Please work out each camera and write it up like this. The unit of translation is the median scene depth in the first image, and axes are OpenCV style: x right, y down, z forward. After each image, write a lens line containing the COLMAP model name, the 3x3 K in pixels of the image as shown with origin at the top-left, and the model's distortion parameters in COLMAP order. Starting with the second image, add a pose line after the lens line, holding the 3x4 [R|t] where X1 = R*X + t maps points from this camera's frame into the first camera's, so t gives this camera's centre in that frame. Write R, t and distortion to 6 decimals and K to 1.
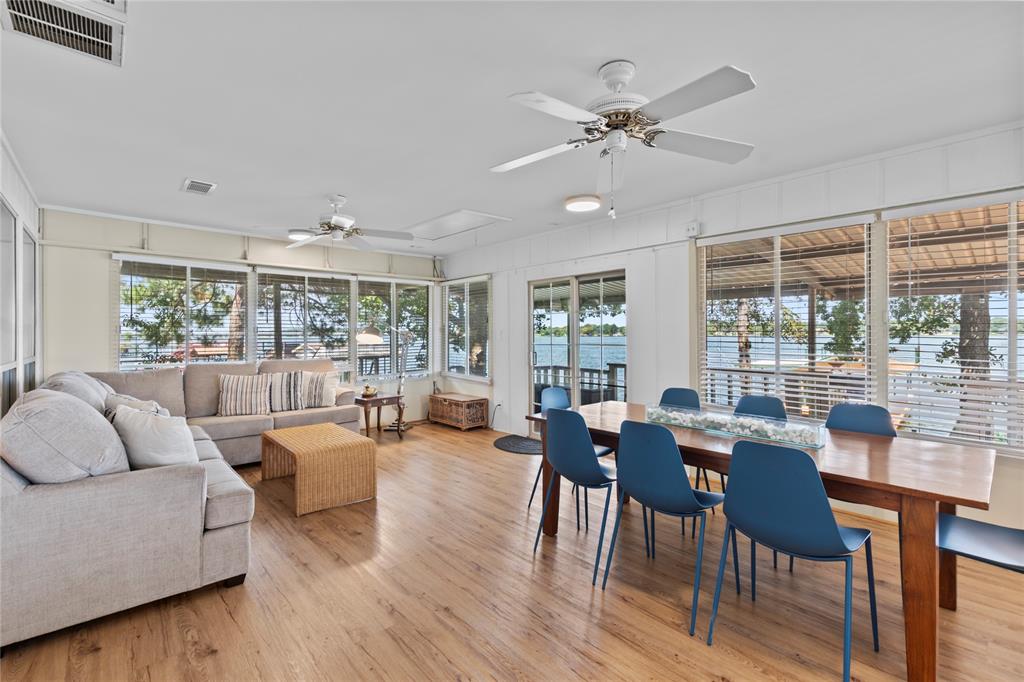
lens RADIAL K [[449.7, 0, 506.3], [0, 449.7, 340.0], [0, 0, 1]] dist [-0.000021, 0.000042]
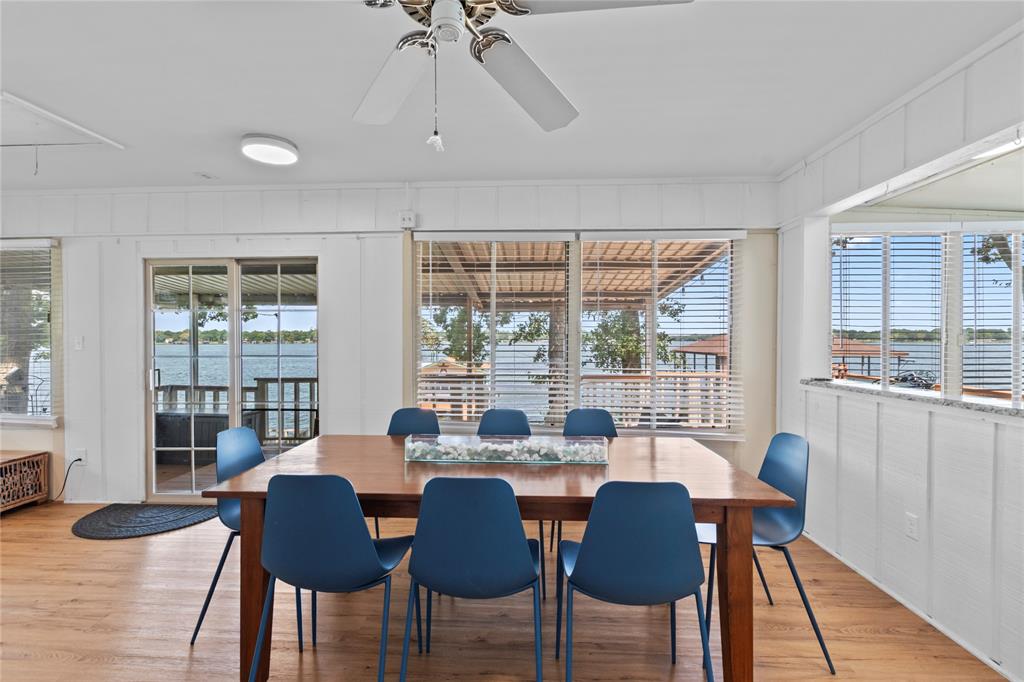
lens RADIAL K [[448.8, 0, 507.1], [0, 448.8, 345.1], [0, 0, 1]] dist [0.009896, -0.007867]
pose [[0.700780, -0.003576, 0.713368, -0.056679], [0.007816, 0.999966, -0.002665, -0.003206], [-0.713334, 0.007443, 0.700785, 0.231100]]
